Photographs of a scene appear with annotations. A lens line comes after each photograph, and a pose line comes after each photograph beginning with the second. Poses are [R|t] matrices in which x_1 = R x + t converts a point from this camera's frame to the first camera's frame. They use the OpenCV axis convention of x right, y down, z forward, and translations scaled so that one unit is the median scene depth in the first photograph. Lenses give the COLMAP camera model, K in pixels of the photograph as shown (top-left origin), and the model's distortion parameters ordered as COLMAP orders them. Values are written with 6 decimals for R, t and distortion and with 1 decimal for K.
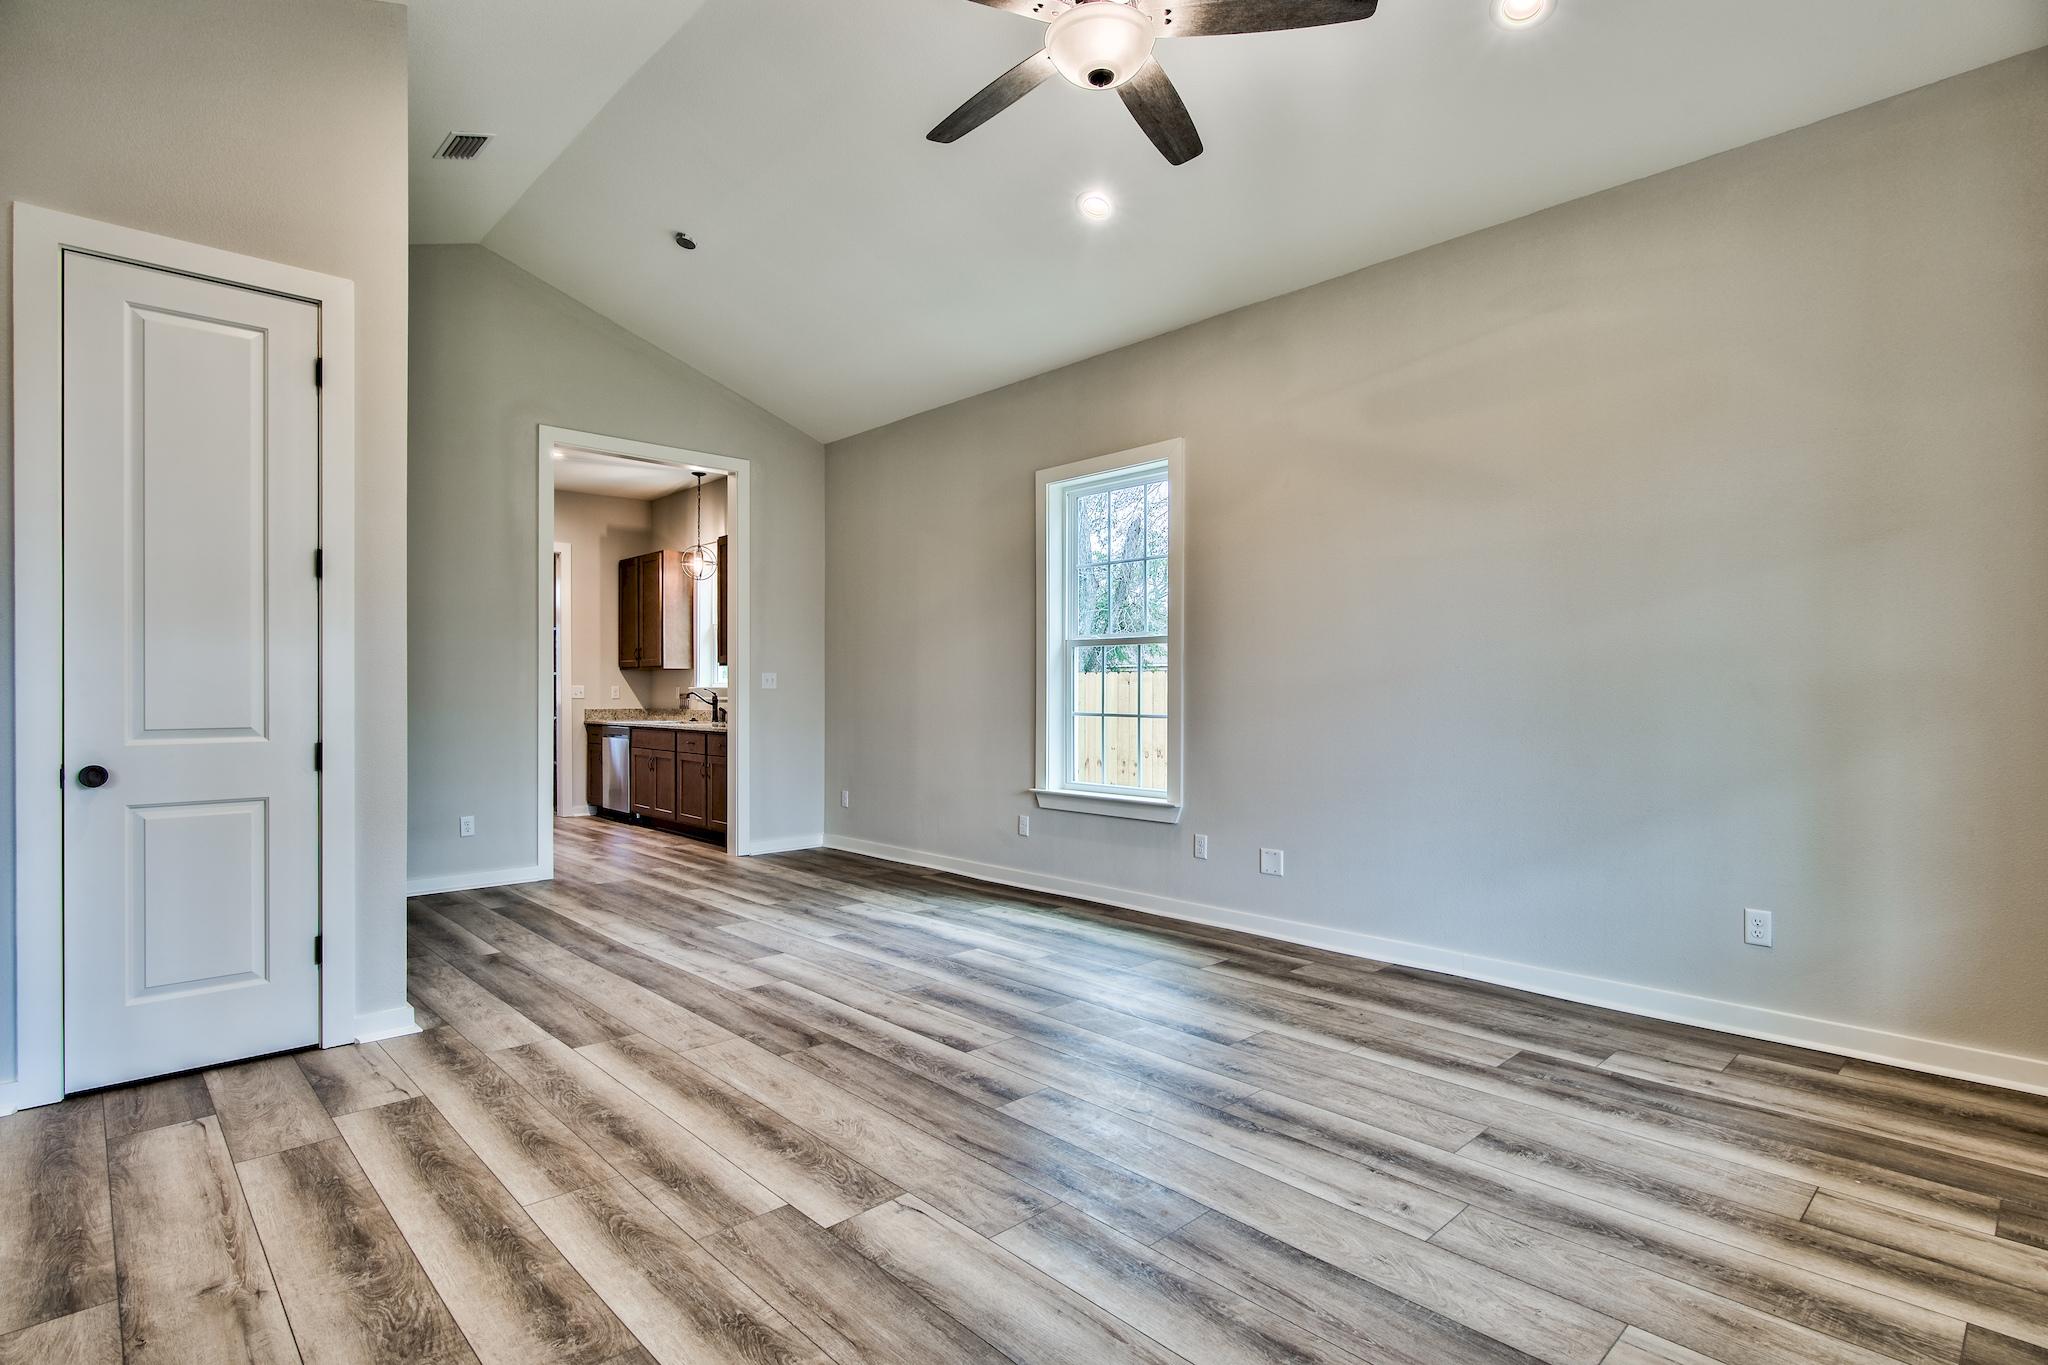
lens RADIAL K [[1013.7, 0, 1025.3], [0, 1013.7, 688.9], [0, 0, 1]] dist [-0.001296, -0.001490]
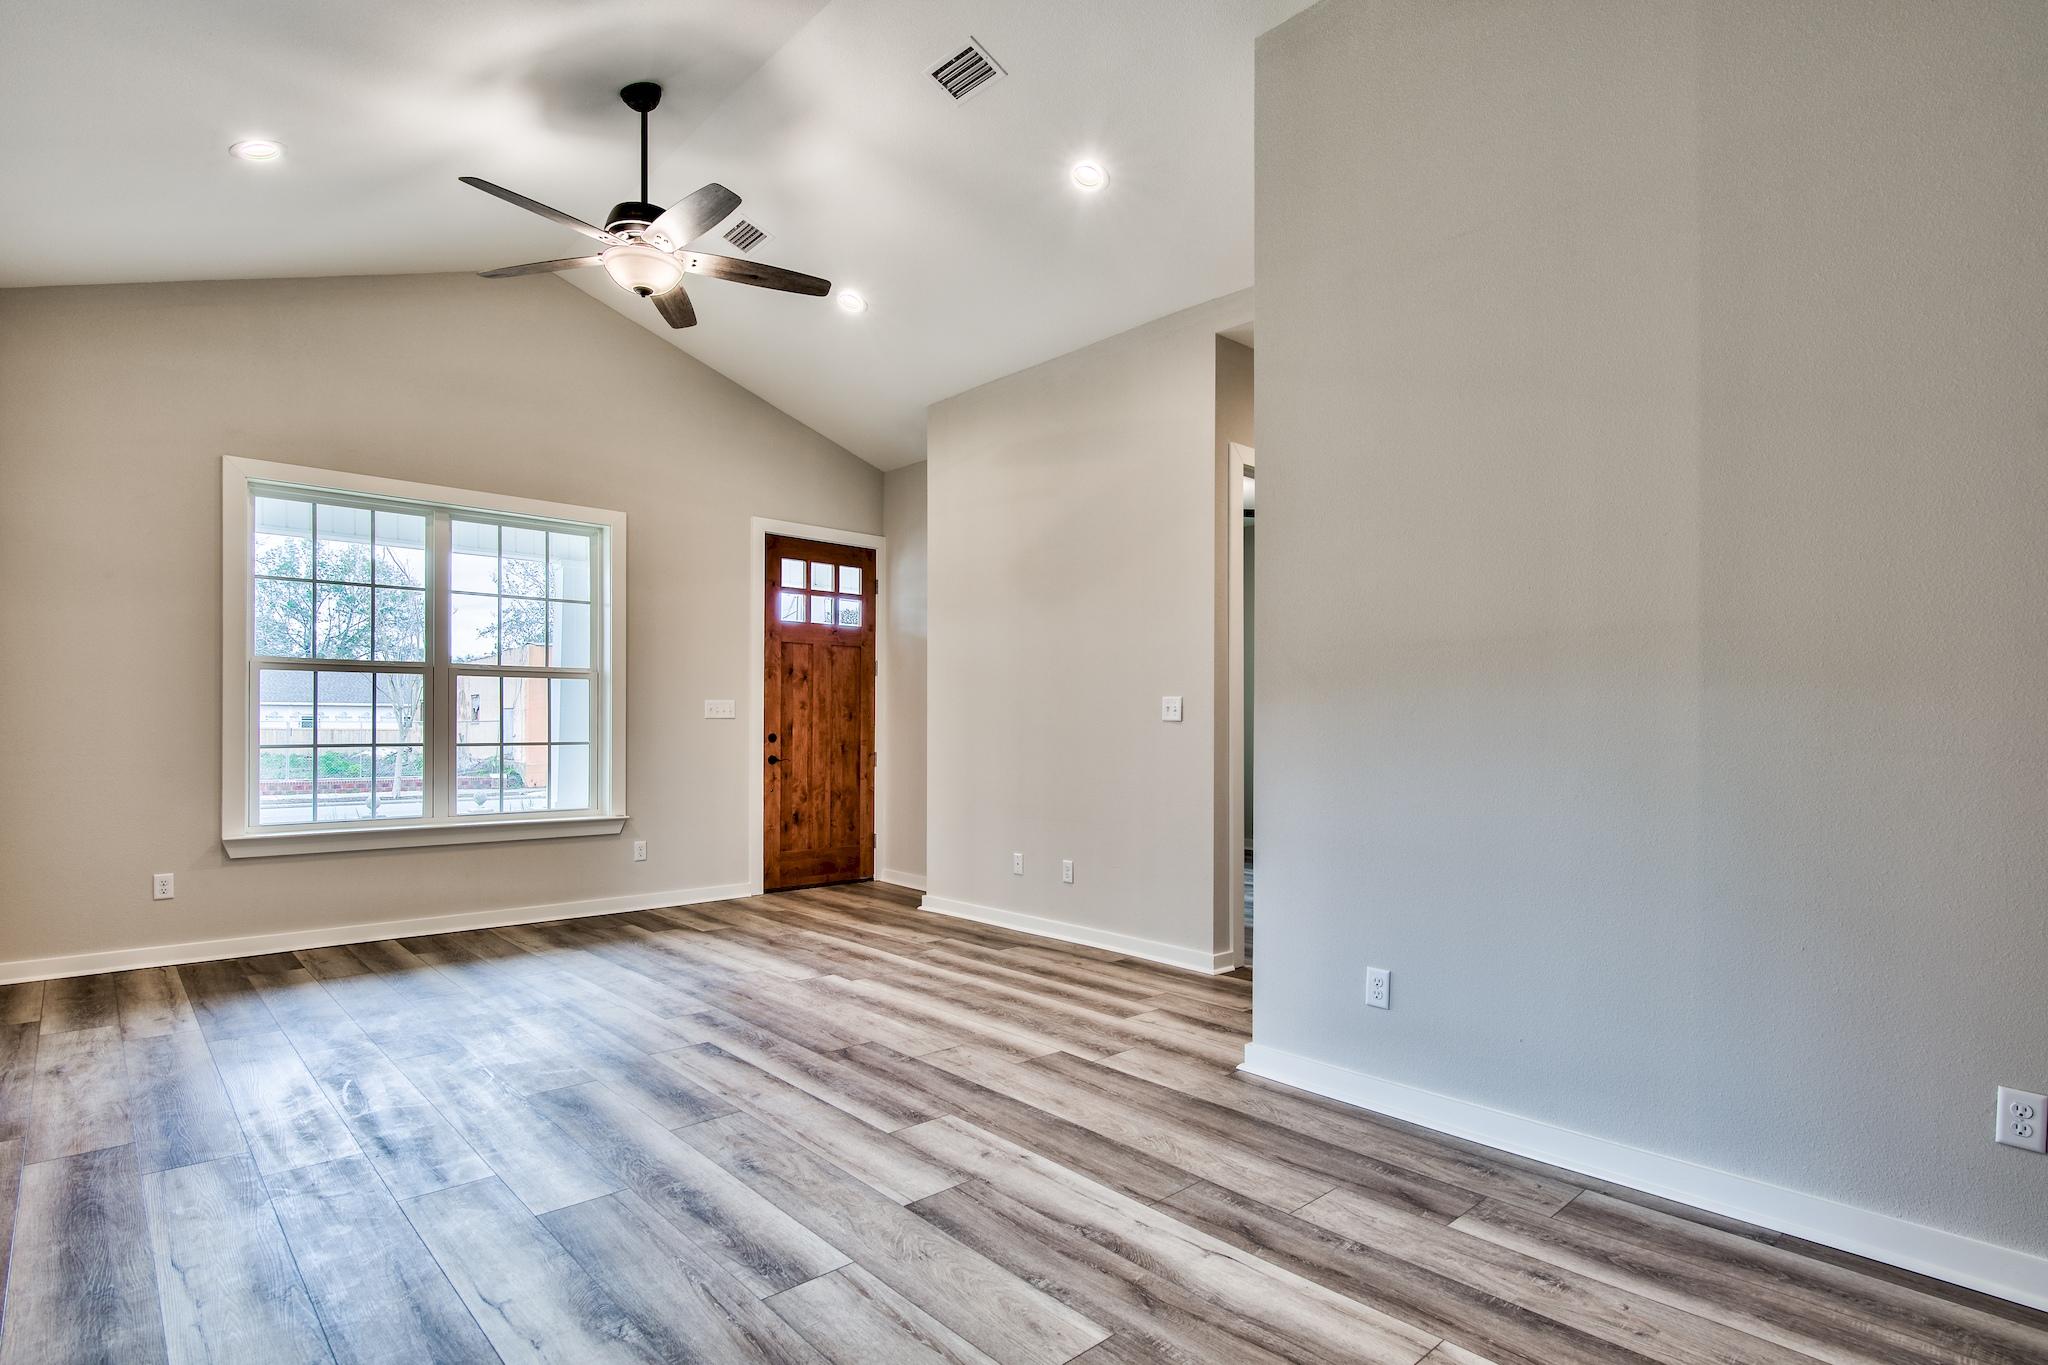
lens RADIAL K [[1013.7, 0, 985.1], [0, 1013.7, 724.9], [0, 0, 1]] dist [-0.001296, -0.001490]
pose [[-0.998706, -0.005836, 0.050519, -0.373354], [-0.006010, 0.999977, -0.003289, 0.006989], [-0.050499, -0.003589, -0.998718, 1.873037]]
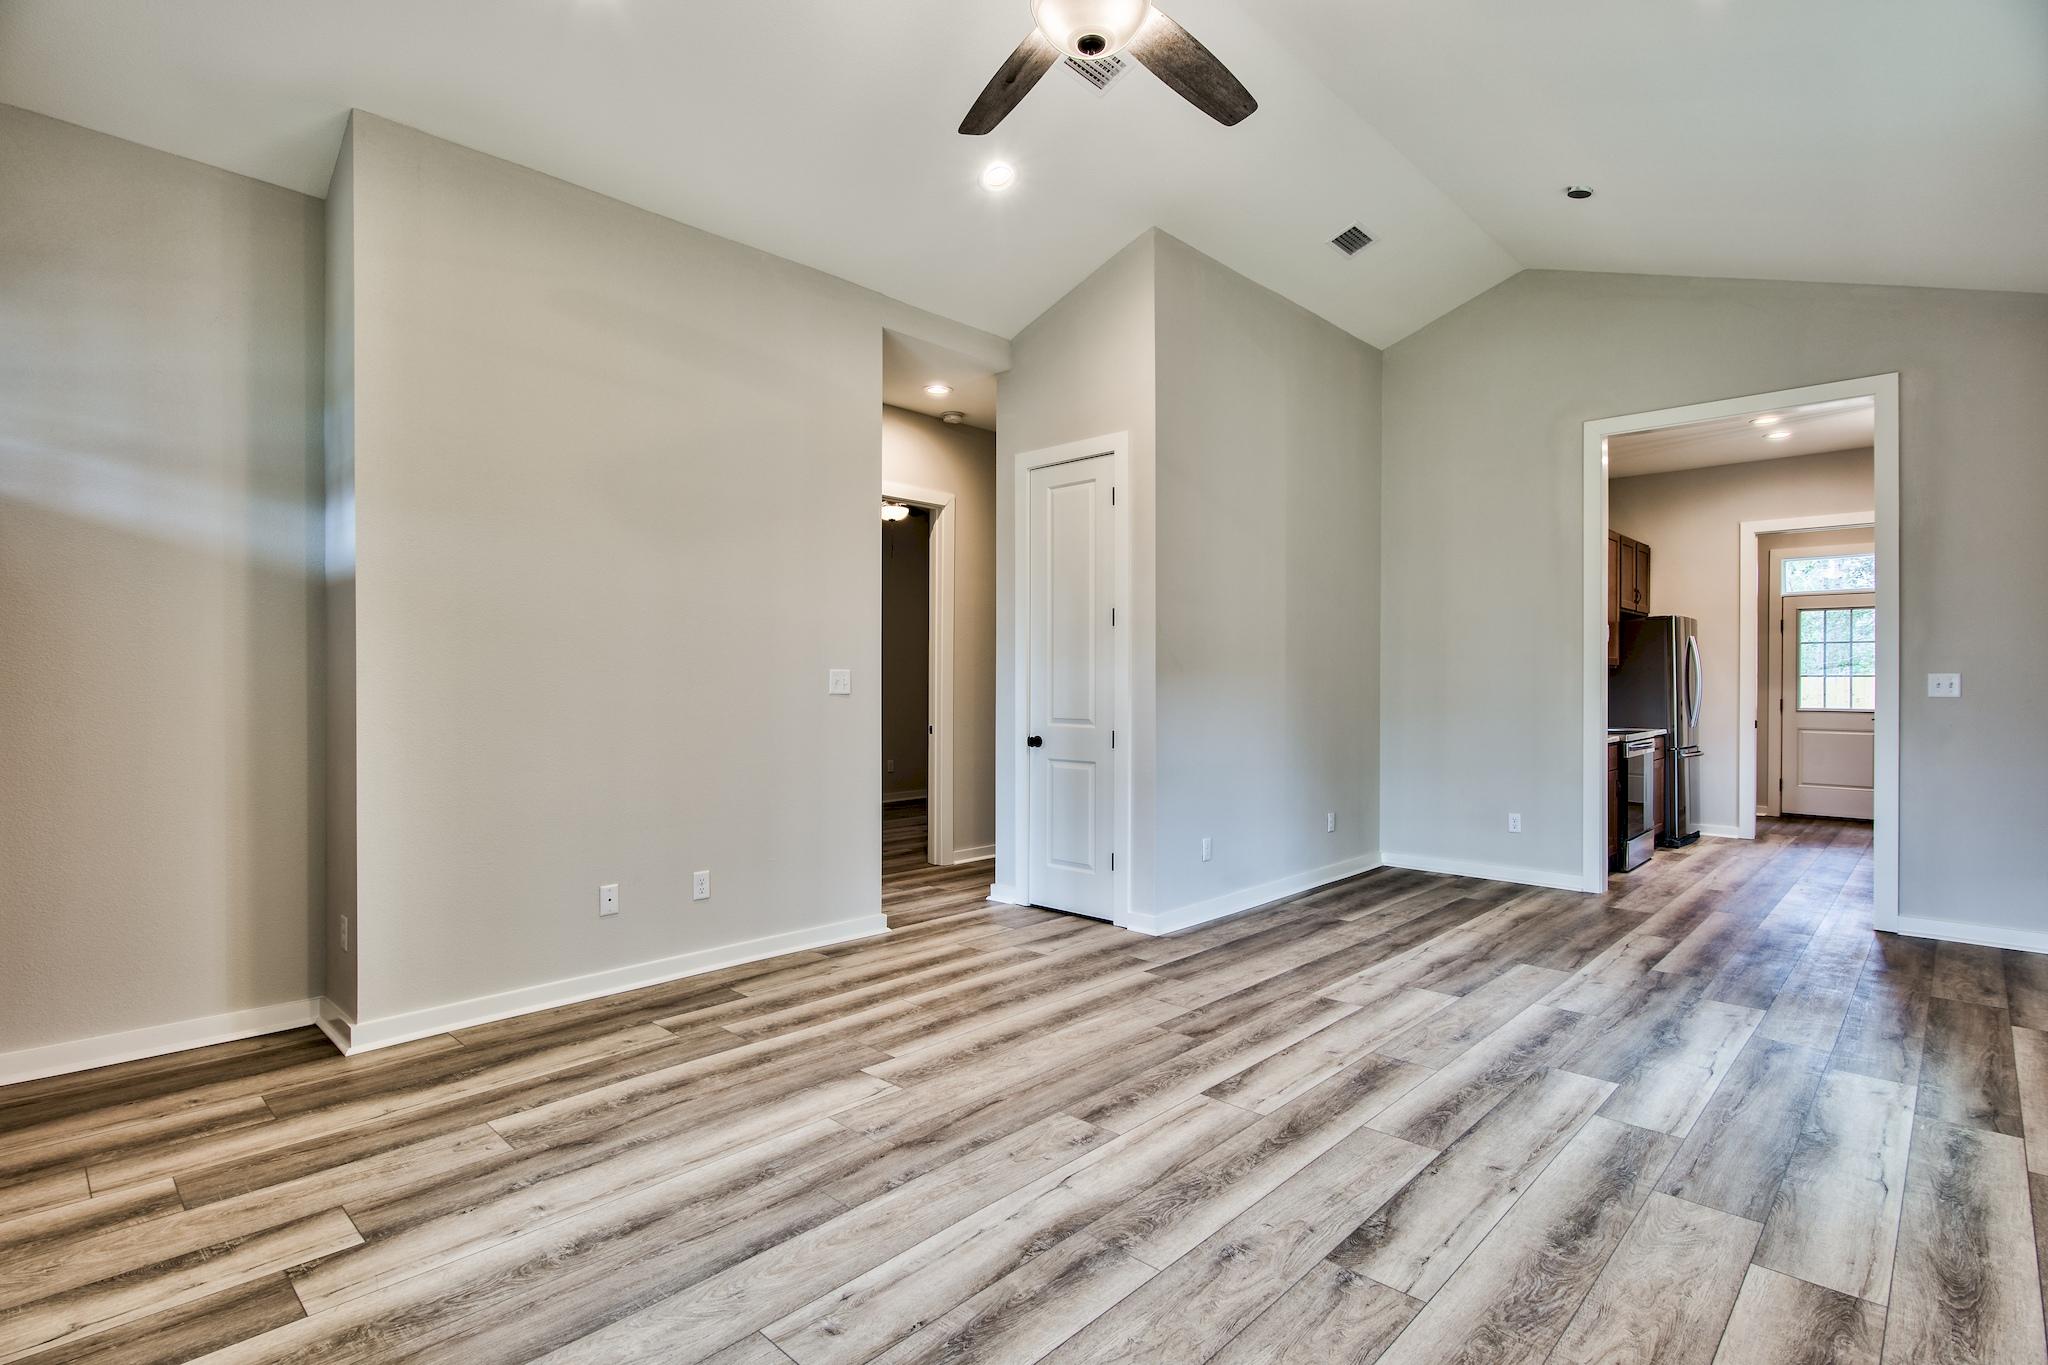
lens RADIAL K [[1013.7, 0, 1028.0], [0, 1013.7, 683.1], [0, 0, 1]] dist [-0.001296, -0.001490]
pose [[0.038321, 0.001715, -0.999264, 0.774513], [0.000995, 0.999998, 0.001754, -0.020903], [0.999265, -0.001062, 0.038319, 0.714010]]
